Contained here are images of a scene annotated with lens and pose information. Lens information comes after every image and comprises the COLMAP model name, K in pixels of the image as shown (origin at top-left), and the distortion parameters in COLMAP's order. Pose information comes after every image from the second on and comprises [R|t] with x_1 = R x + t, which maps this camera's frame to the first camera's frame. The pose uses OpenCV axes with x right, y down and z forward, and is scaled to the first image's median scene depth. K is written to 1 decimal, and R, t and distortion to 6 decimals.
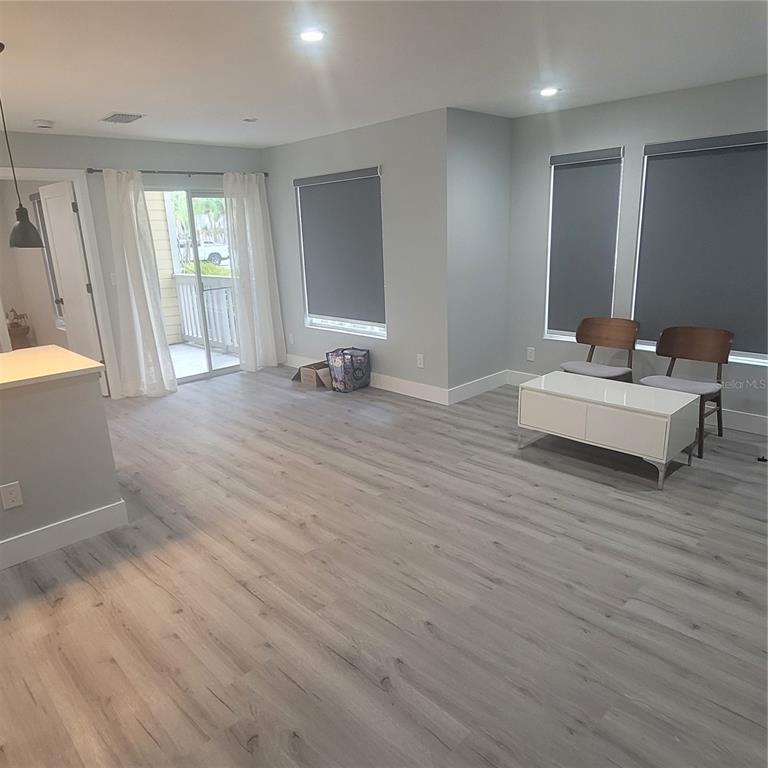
lens RADIAL K [[559.9, 0, 400.7], [0, 559.9, 381.0], [0, 0, 1]] dist [-0.006308, -0.006359]
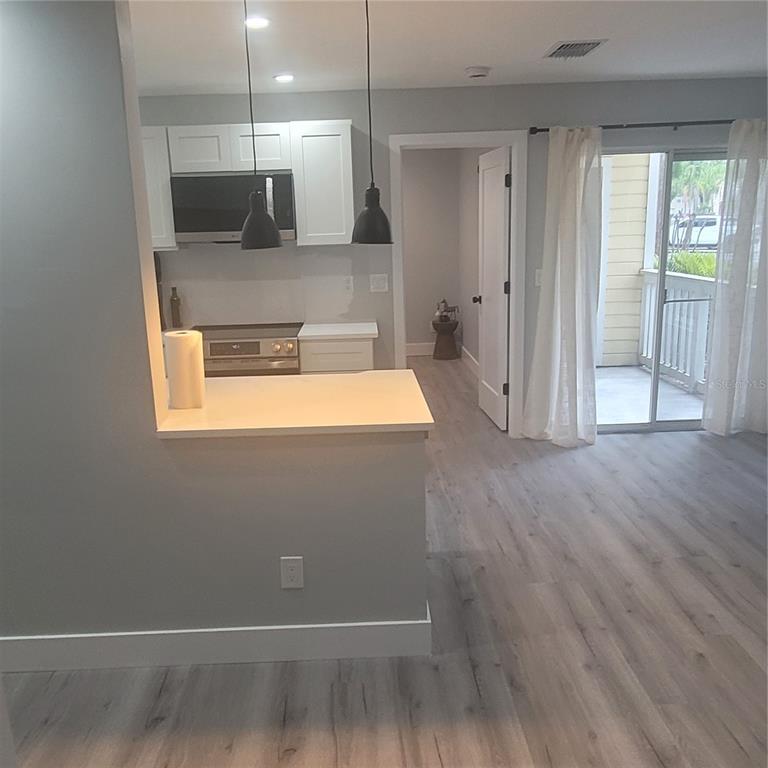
lens RADIAL K [[726.2, 0, 372.5], [0, 726.2, 388.0], [0, 0, 1]] dist [0.001059, 0.004851]
pose [[0.715714, 0.171926, -0.676901, -0.001836], [-0.180723, 0.981806, 0.058283, -0.056402], [0.674606, 0.080618, 0.733763, 0.166571]]
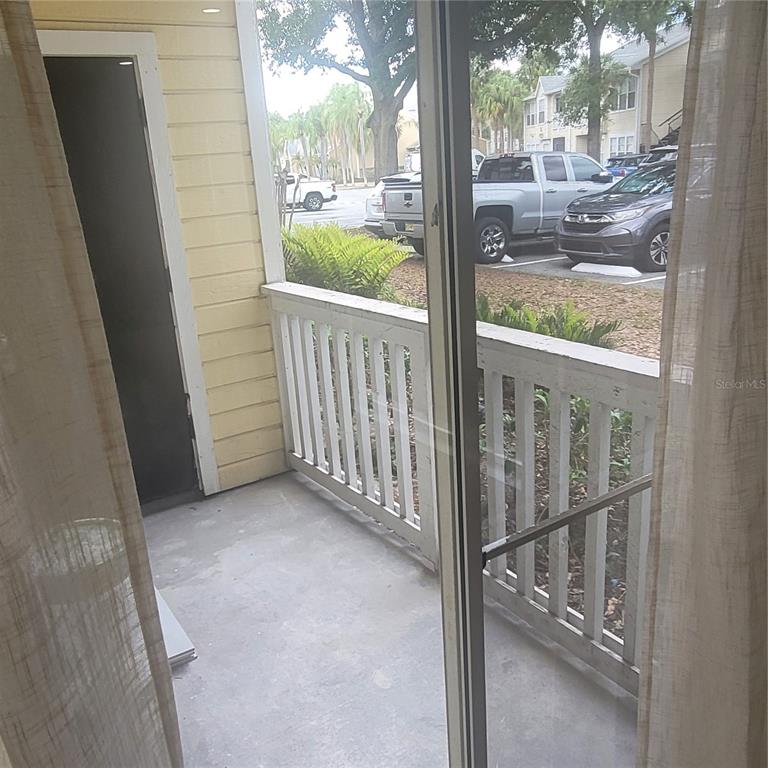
lens RADIAL K [[726.2, 0, 372.5], [0, 726.2, 388.0], [0, 0, 1]] dist [0.001059, 0.004851]
pose [[0.974193, 0.031635, -0.223488, -0.389715], [-0.020859, 0.998511, 0.050415, -0.244601], [0.224750, -0.044452, 0.973402, 0.939438]]
